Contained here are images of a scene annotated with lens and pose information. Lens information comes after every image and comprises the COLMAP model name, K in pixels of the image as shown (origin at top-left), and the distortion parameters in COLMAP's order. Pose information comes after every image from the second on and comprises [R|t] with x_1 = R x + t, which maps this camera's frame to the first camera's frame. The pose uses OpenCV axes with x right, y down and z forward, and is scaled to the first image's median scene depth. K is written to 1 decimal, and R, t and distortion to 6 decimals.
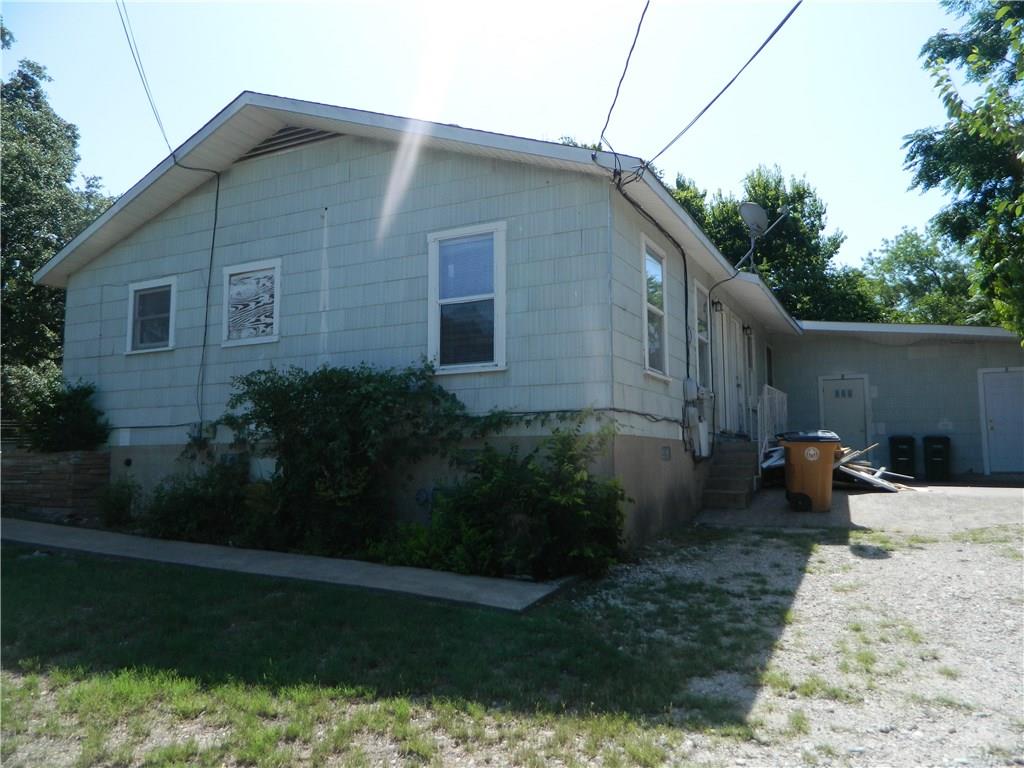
lens RADIAL K [[767.2, 0, 511.0], [0, 767.2, 383.6], [0, 0, 1]] dist [0.025259, -0.010173]
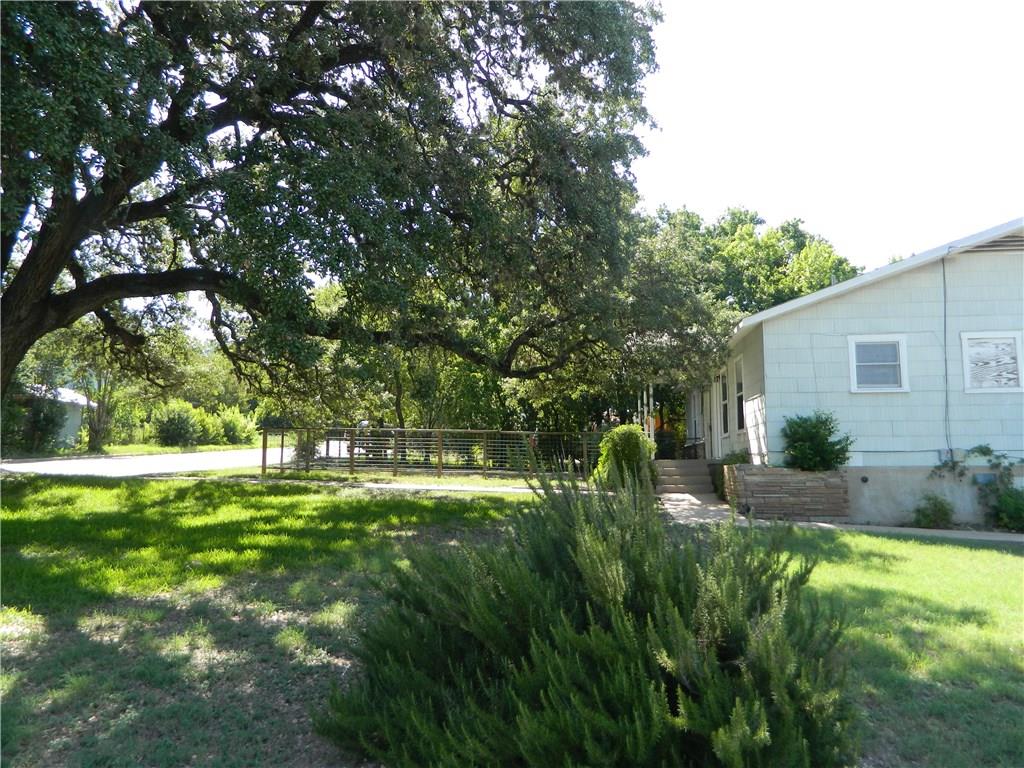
lens RADIAL K [[767.2, 0, 511.8], [0, 767.2, 384.1], [0, 0, 1]] dist [0.025259, -0.010173]
pose [[0.935012, 0.045310, 0.351709, -1.507198], [-0.041108, 0.998966, -0.019412, -0.005080], [-0.352225, 0.003692, 0.935908, 0.032551]]
